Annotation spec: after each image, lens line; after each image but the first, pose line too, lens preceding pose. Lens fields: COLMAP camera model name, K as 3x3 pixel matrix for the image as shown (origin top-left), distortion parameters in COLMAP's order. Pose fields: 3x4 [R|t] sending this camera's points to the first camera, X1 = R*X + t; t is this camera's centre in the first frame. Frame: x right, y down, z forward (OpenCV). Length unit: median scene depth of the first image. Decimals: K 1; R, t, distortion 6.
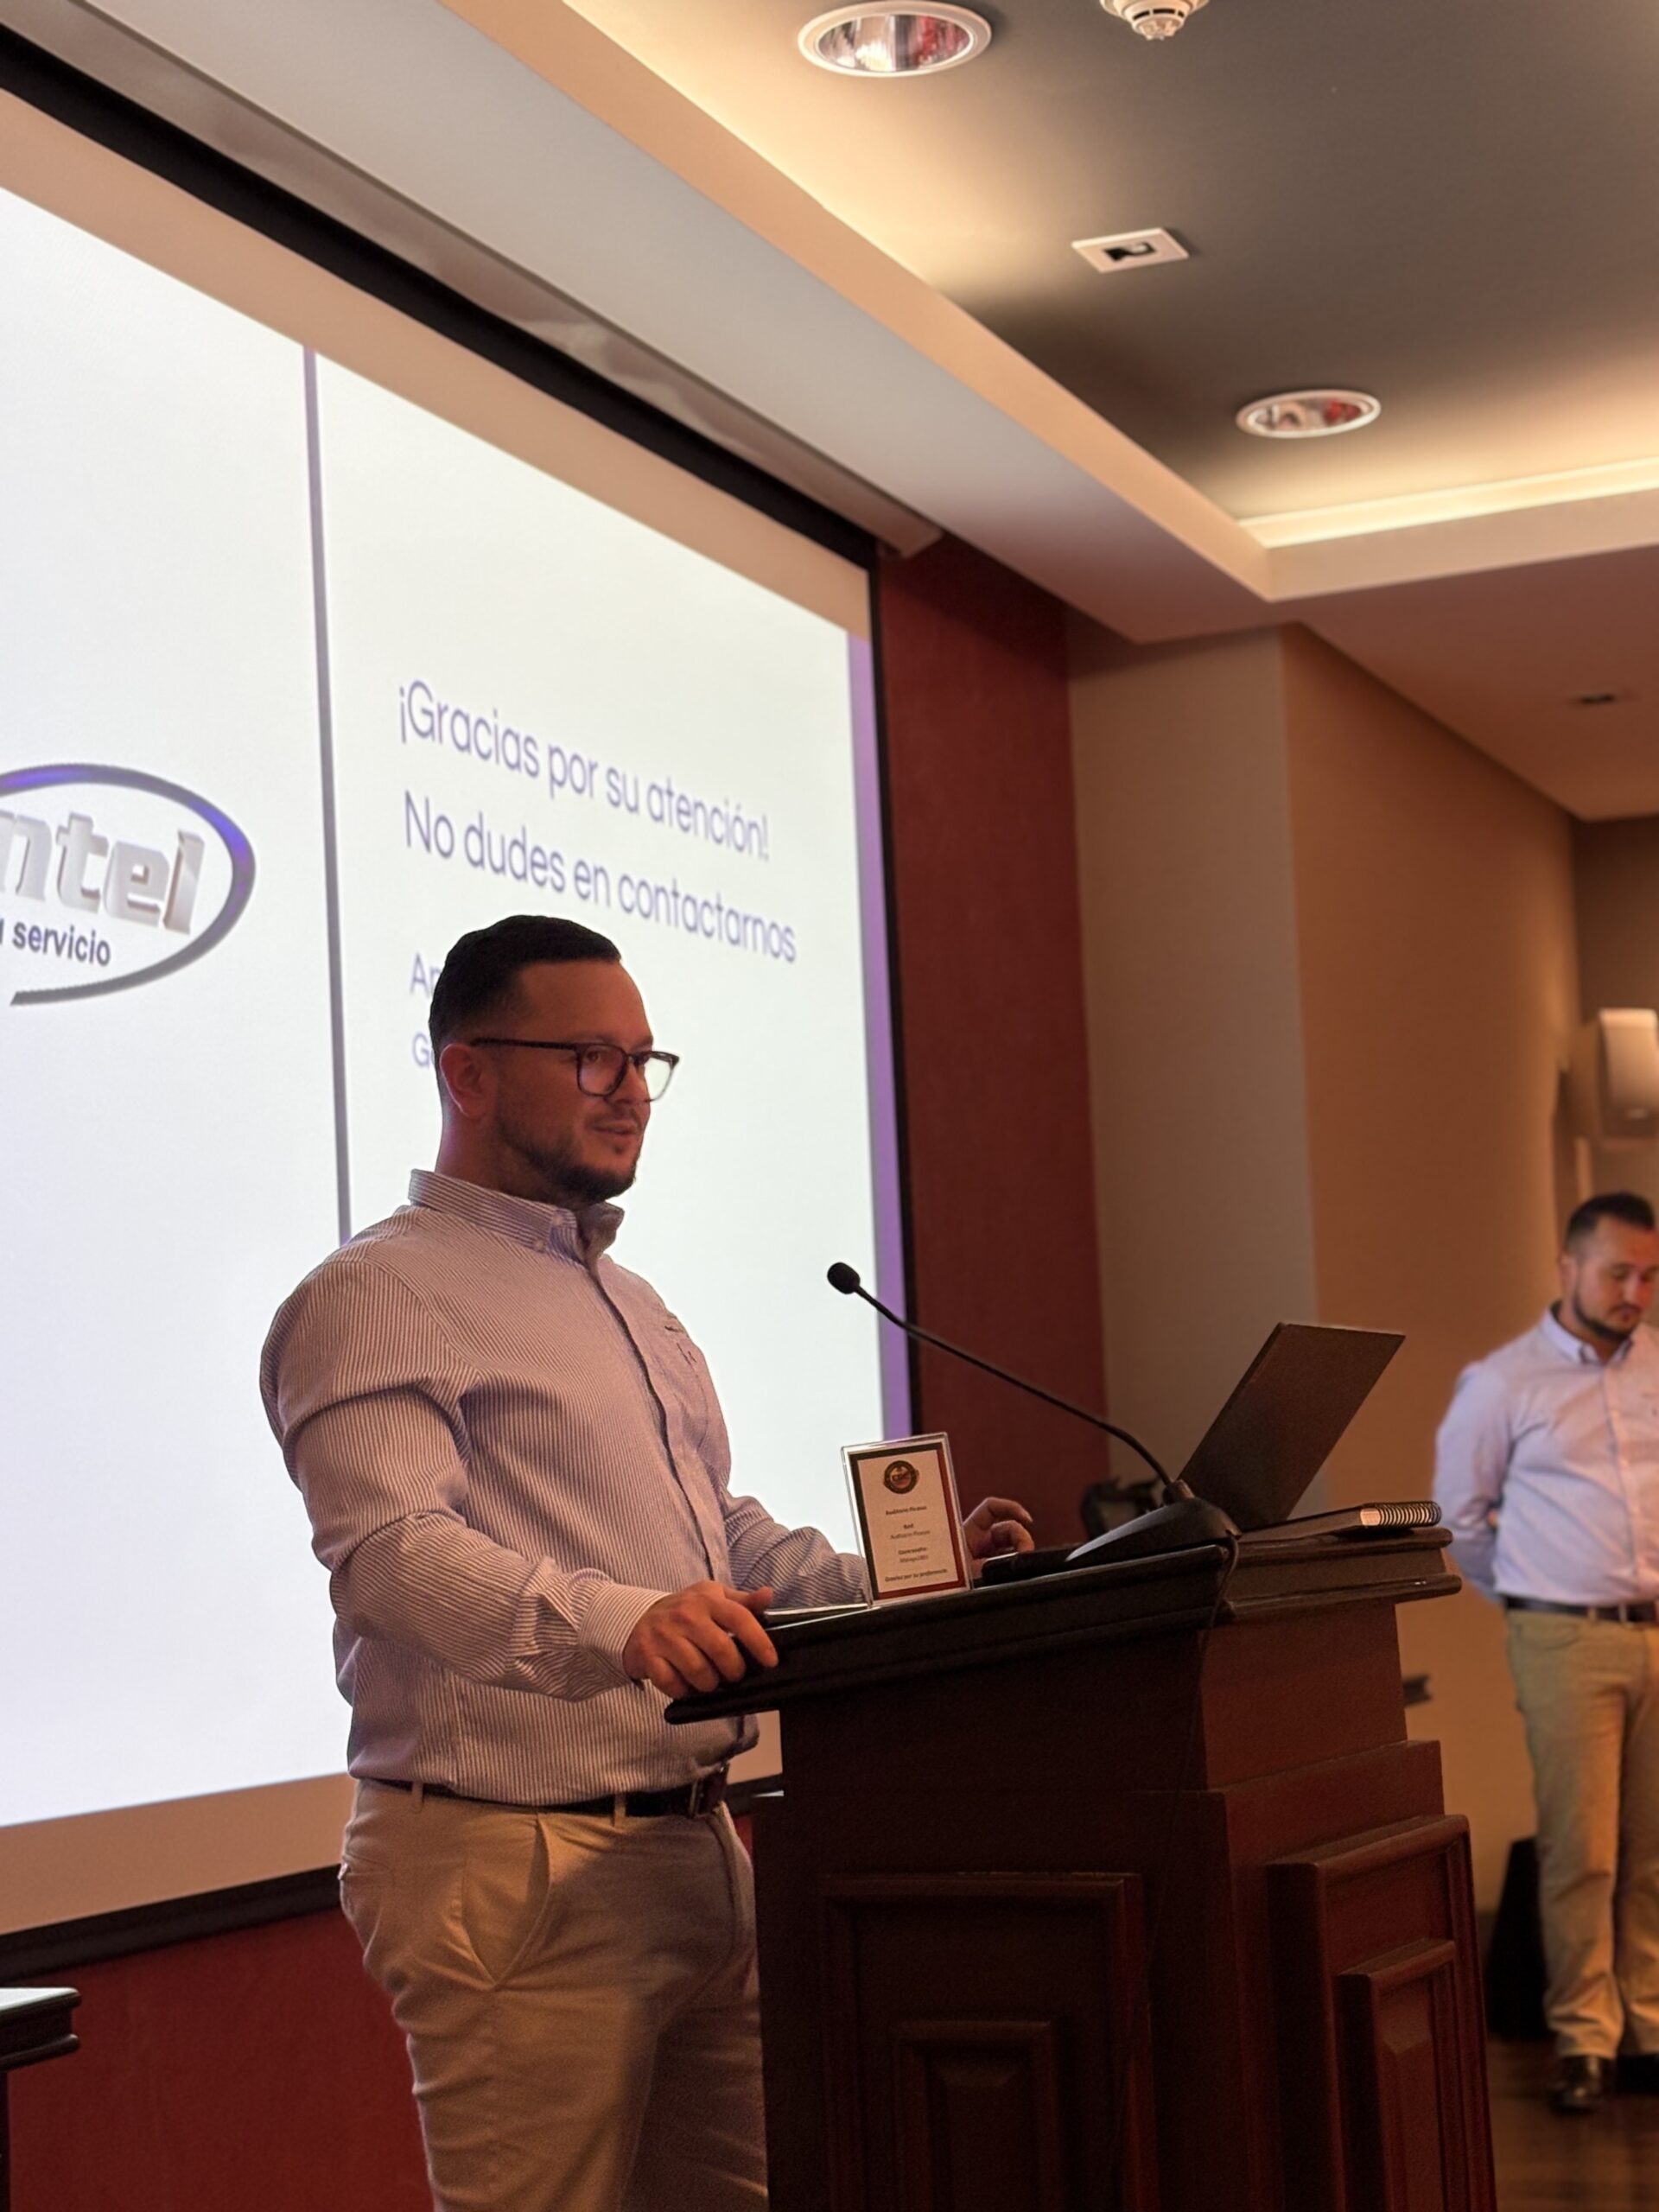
lens RADIAL K [[4152.6, 0, 829.5], [0, 4152.6, 1106.0], [0, 0, 1]] dist [0.036504, 0.058936]
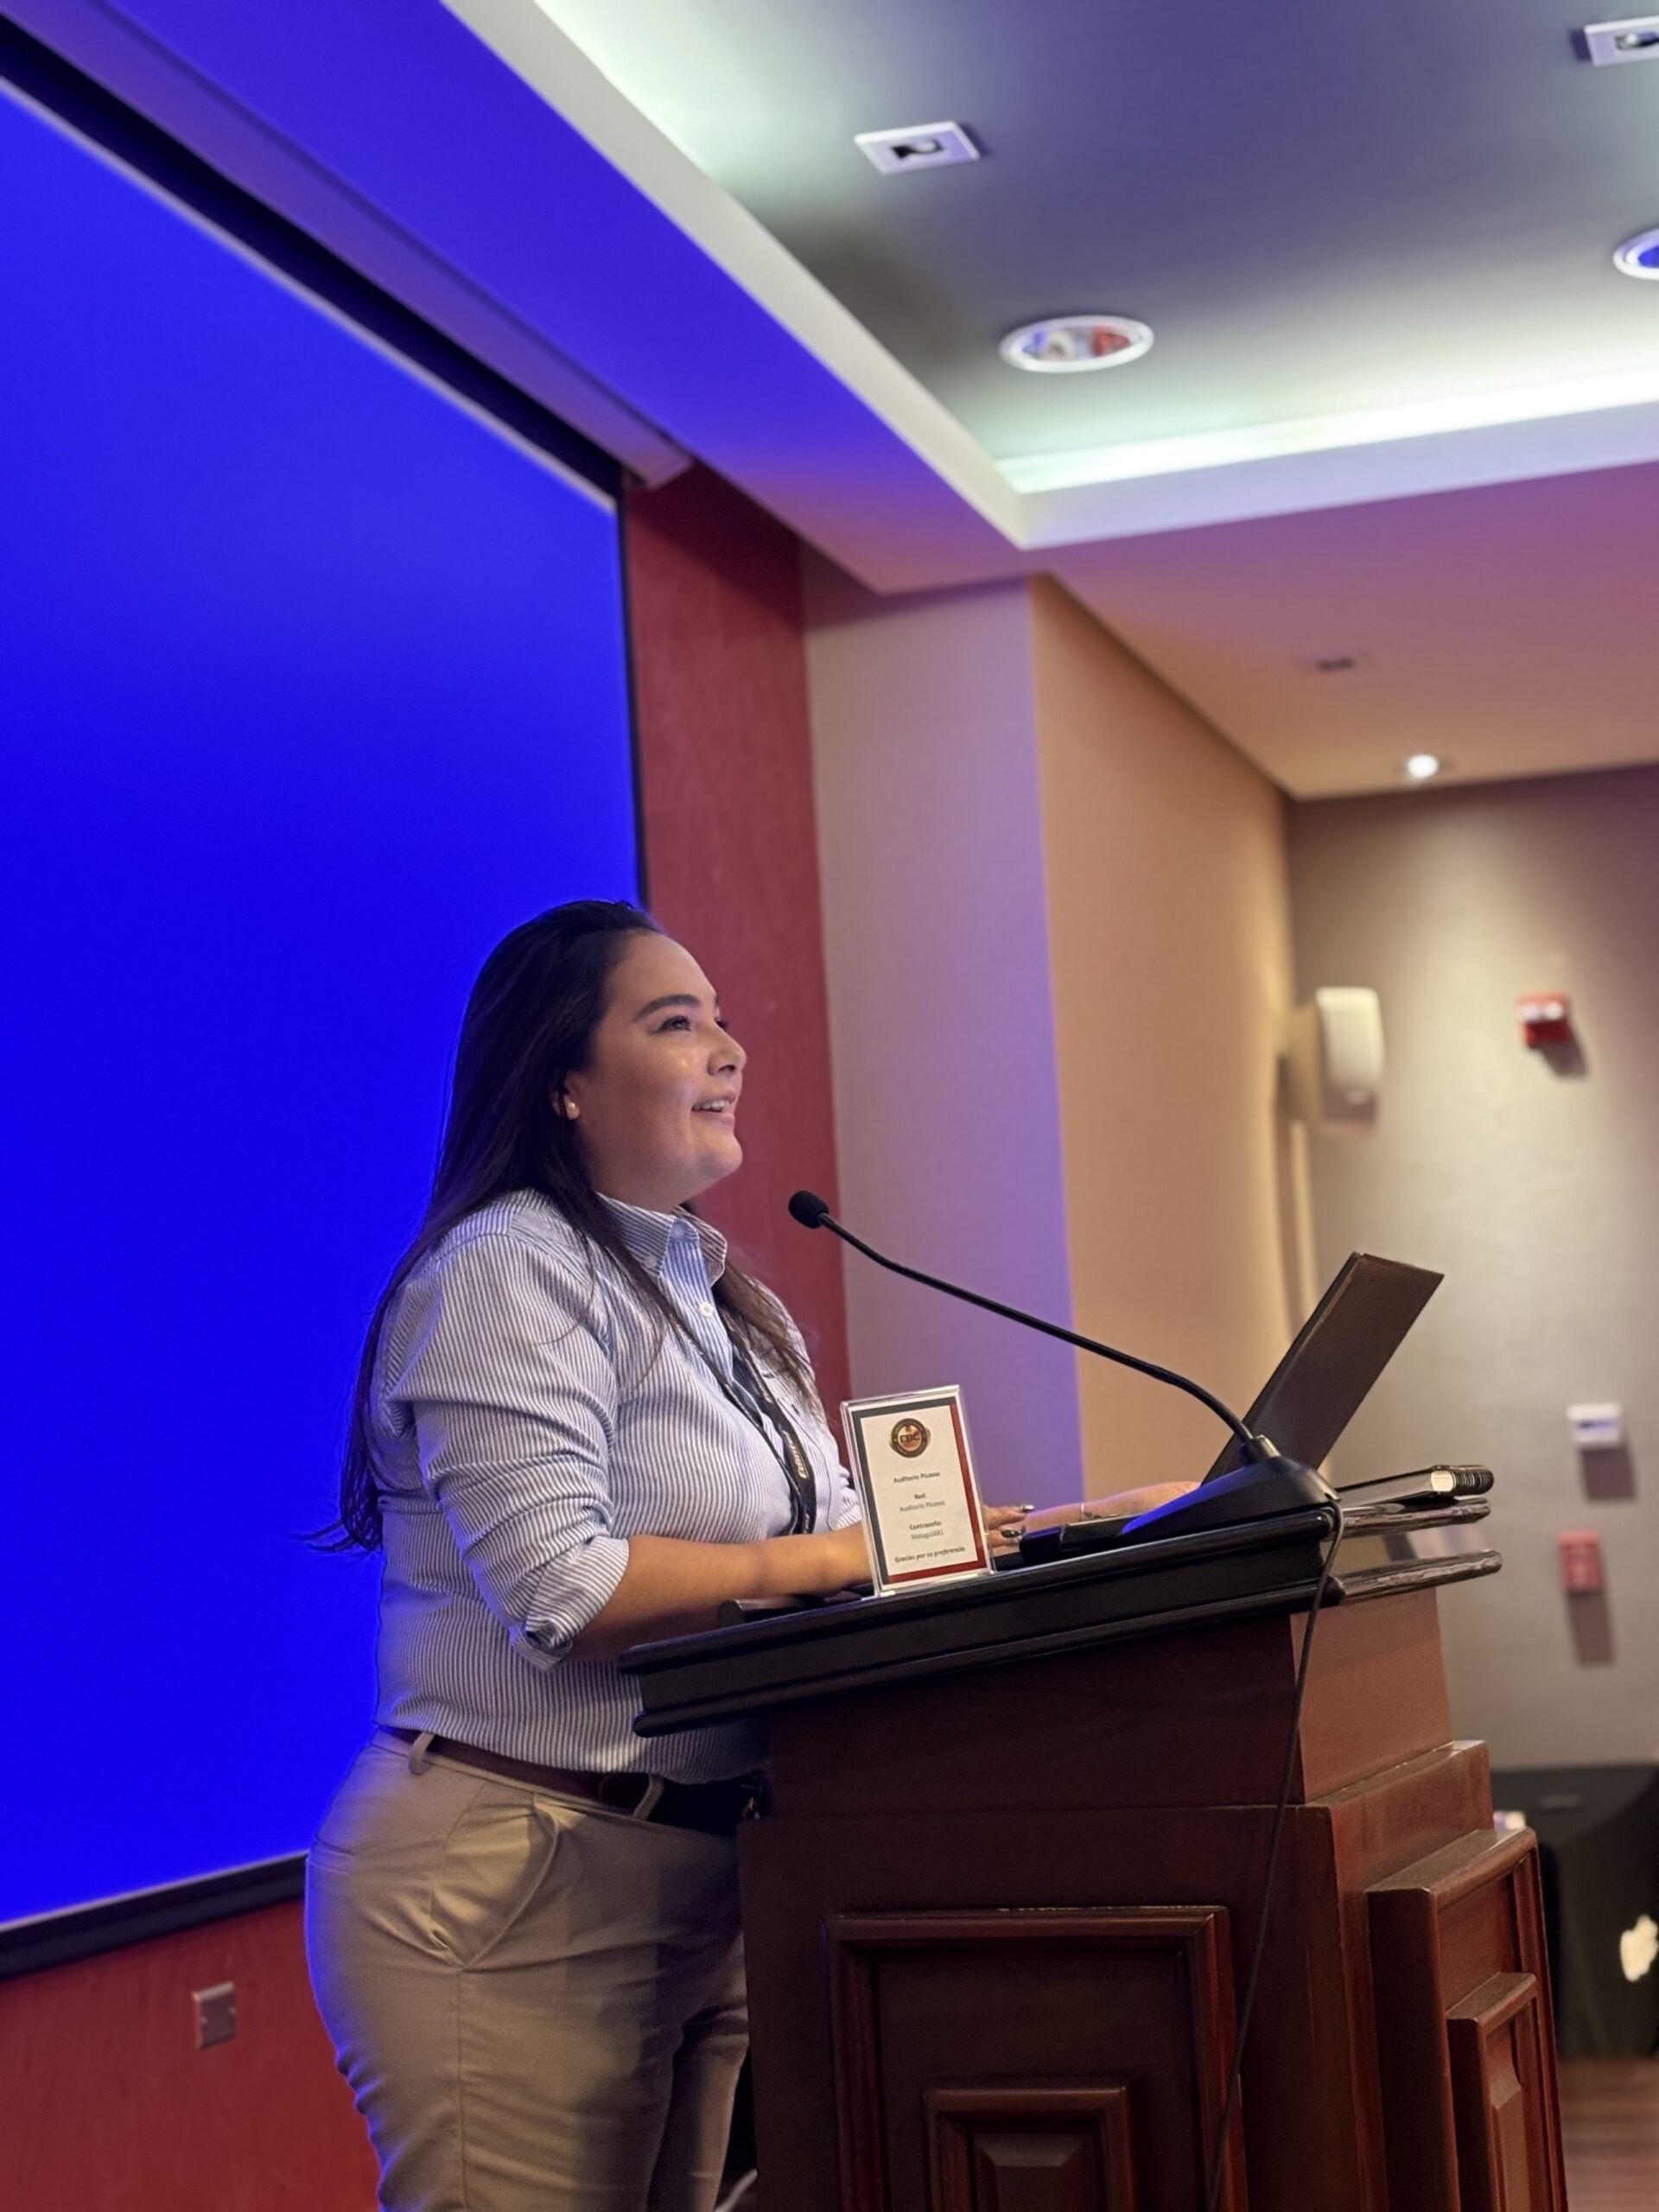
lens RADIAL K [[4152.6, 0, 829.5], [0, 4152.6, 1106.0], [0, 0, 1]] dist [0.036504, 0.058936]
pose [[0.995388, -0.001880, 0.095911, -0.038123], [0.002199, 0.999992, -0.003218, 0.011927], [-0.095904, 0.003414, 0.995385, 0.079058]]
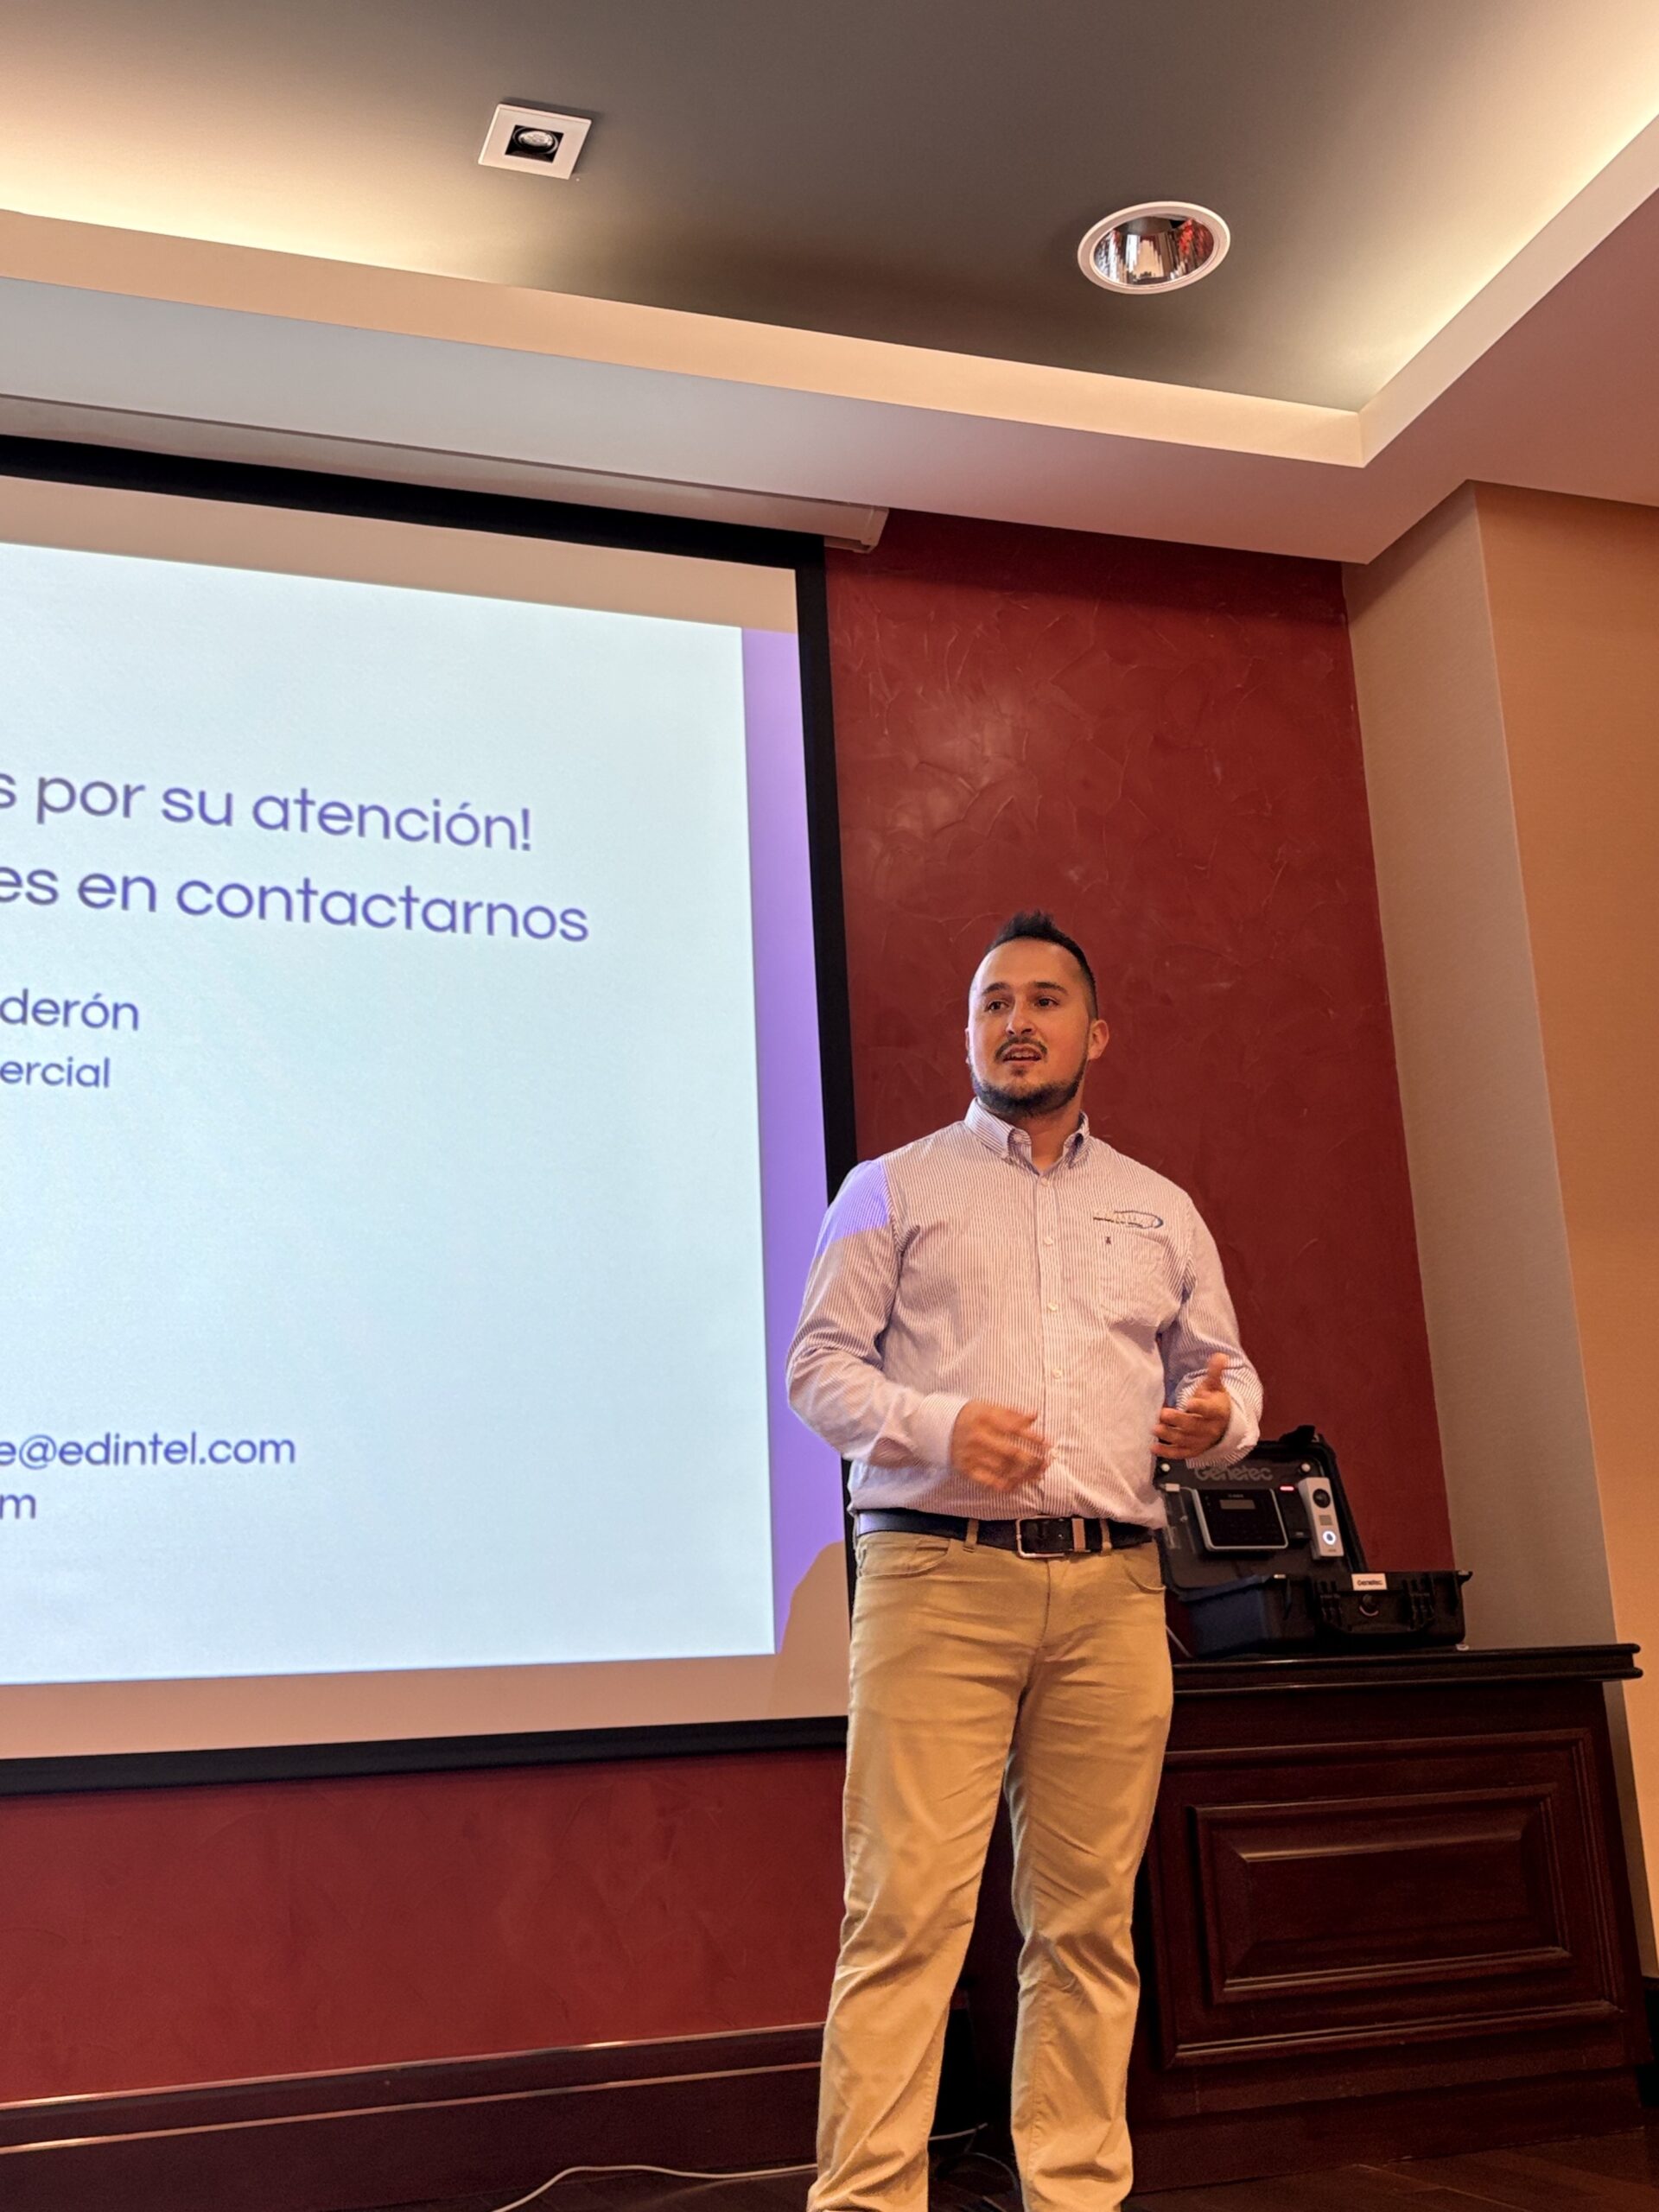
lens RADIAL K [[2418.8, 0, 829.5], [0, 2418.8, 1106.0], [0, 0, 1]] dist [0.027435, 0.010583]
pose [[0.628105, -0.224274, -0.745107, 0.495563], [0.104005, 0.973169, -0.205246, 0.142643], [0.771146, 0.051421, 0.634578, 0.727942]]
